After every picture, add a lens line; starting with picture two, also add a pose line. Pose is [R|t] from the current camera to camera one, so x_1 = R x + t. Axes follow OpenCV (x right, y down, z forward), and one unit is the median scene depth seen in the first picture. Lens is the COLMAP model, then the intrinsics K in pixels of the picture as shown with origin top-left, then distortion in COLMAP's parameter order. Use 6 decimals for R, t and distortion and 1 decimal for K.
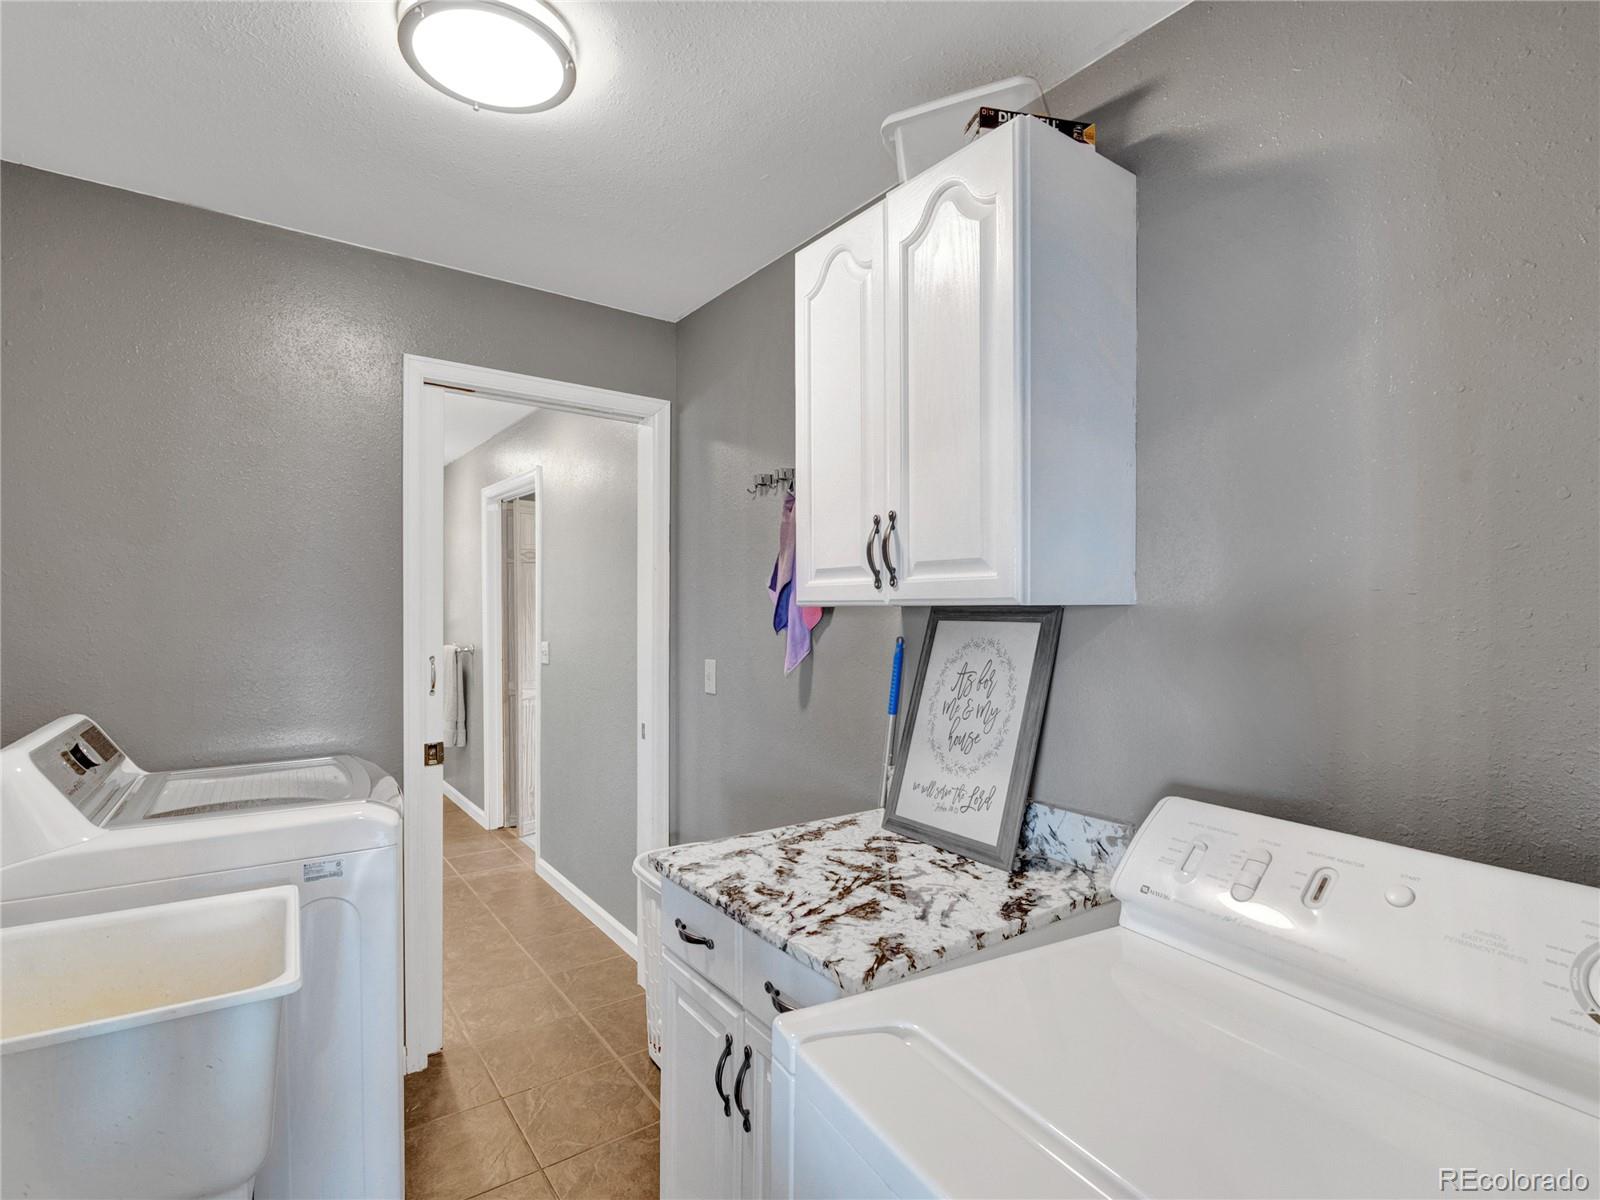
lens RADIAL K [[789.6, 0, 807.0], [0, 789.6, 618.3], [0, 0, 1]] dist [0.000857, 0.000035]
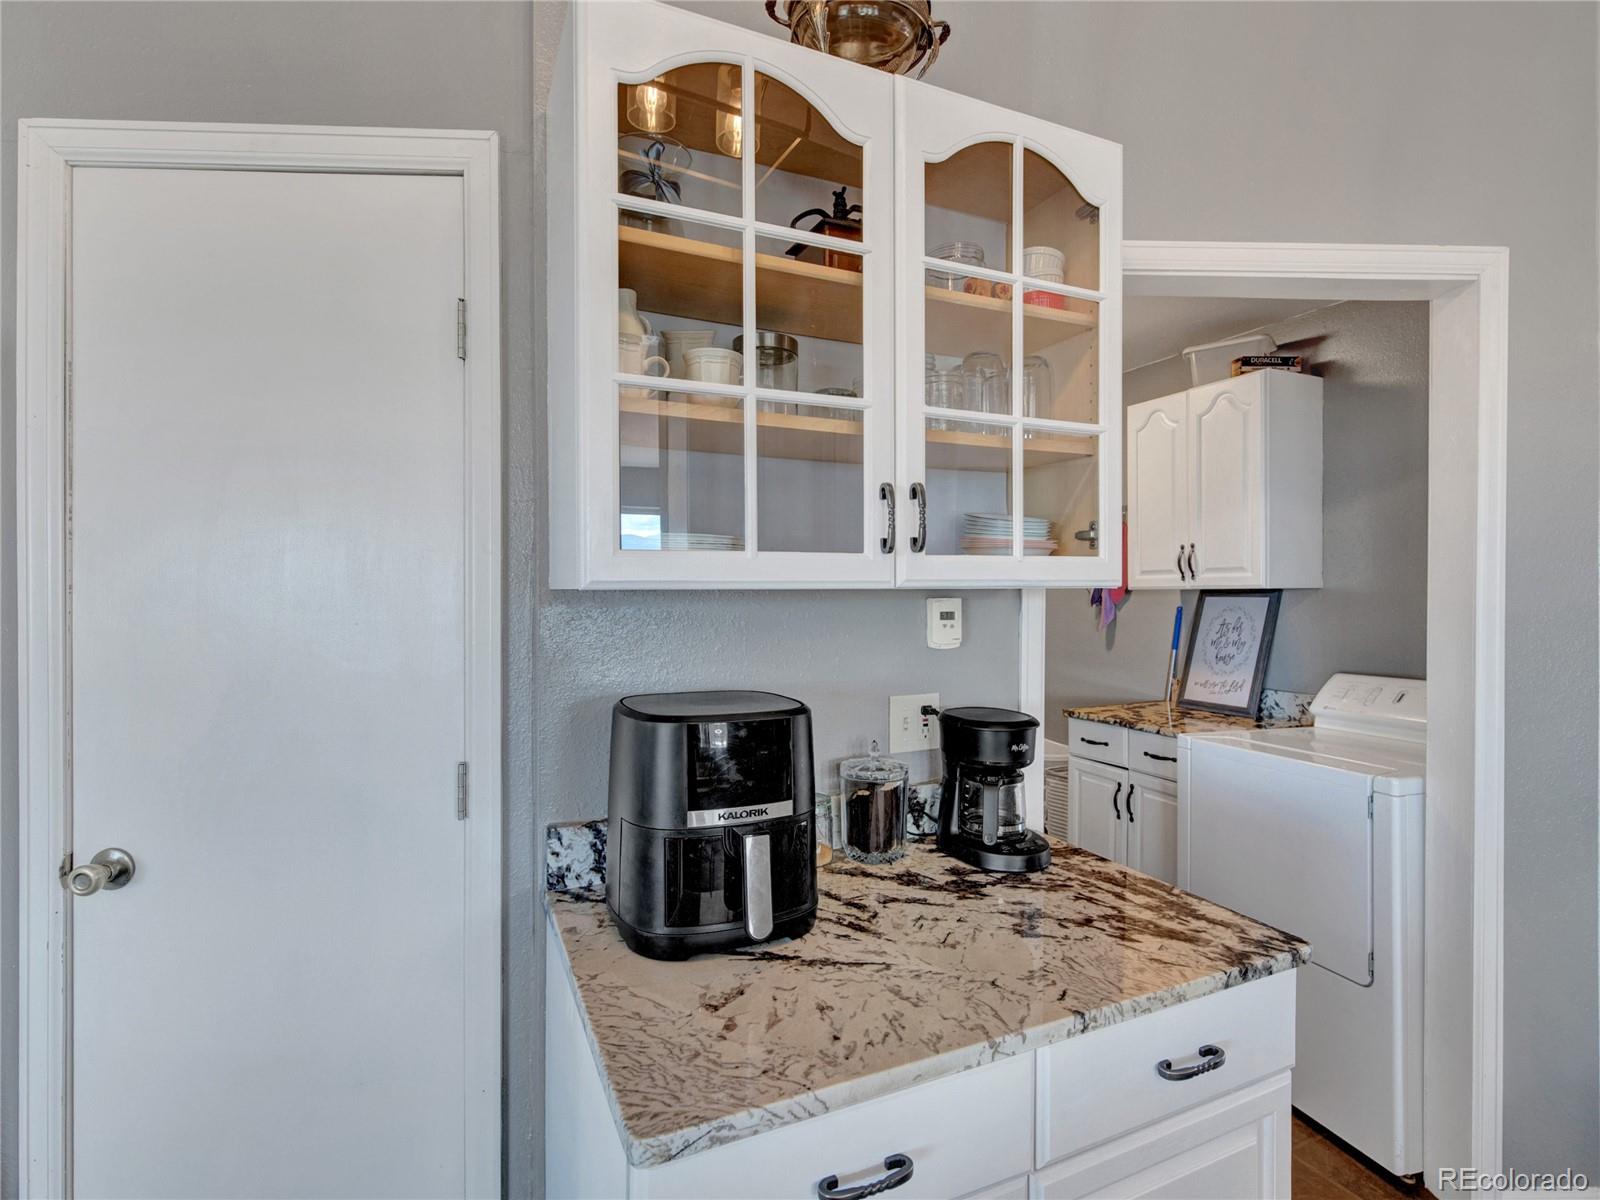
lens RADIAL K [[800.3, 0, 813.4], [0, 800.3, 597.1], [0, 0, 1]] dist [0.002874, -0.000046]
pose [[0.980985, -0.001604, -0.194079, -0.443875], [0.001199, 0.999997, -0.002200, 0.009275], [0.194082, 0.001925, 0.980983, -1.211298]]
